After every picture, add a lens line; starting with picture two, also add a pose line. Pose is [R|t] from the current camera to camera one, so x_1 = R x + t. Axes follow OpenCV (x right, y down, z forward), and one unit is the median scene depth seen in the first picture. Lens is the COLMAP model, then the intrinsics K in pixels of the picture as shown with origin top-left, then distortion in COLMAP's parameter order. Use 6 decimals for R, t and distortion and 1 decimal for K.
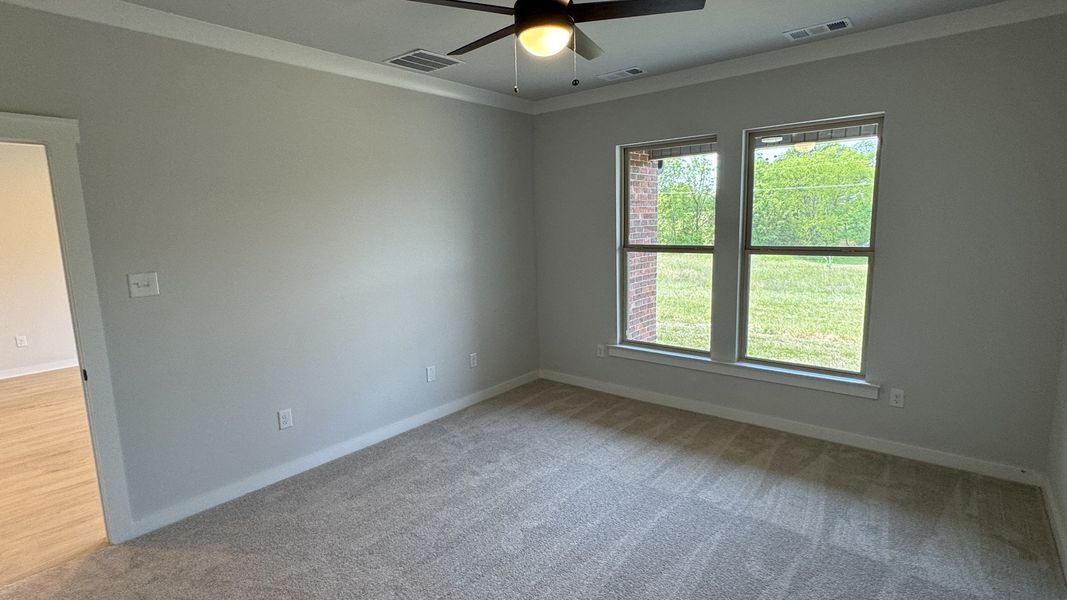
lens RADIAL K [[517.5, 0, 538.2], [0, 517.5, 296.7], [0, 0, 1]] dist [-0.006570, -0.000112]
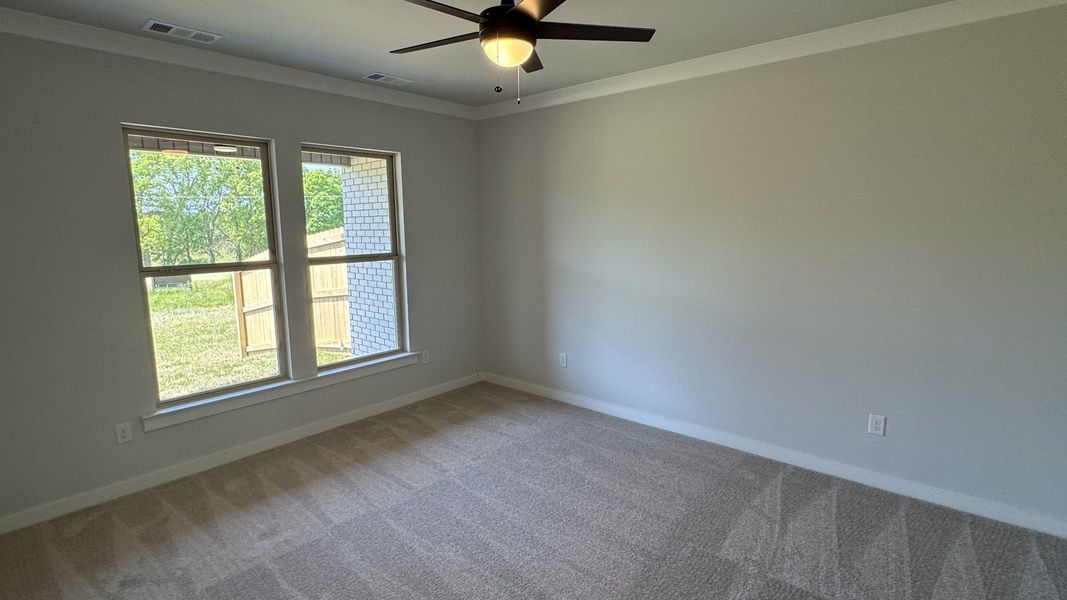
lens RADIAL K [[517.5, 0, 533.9], [0, 517.5, 300.4], [0, 0, 1]] dist [-0.006570, -0.000112]
pose [[0.033301, -0.123568, 0.991777, -0.596492], [0.156708, 0.980699, 0.116926, -0.066858], [-0.987083, 0.151526, 0.052022, 0.530798]]
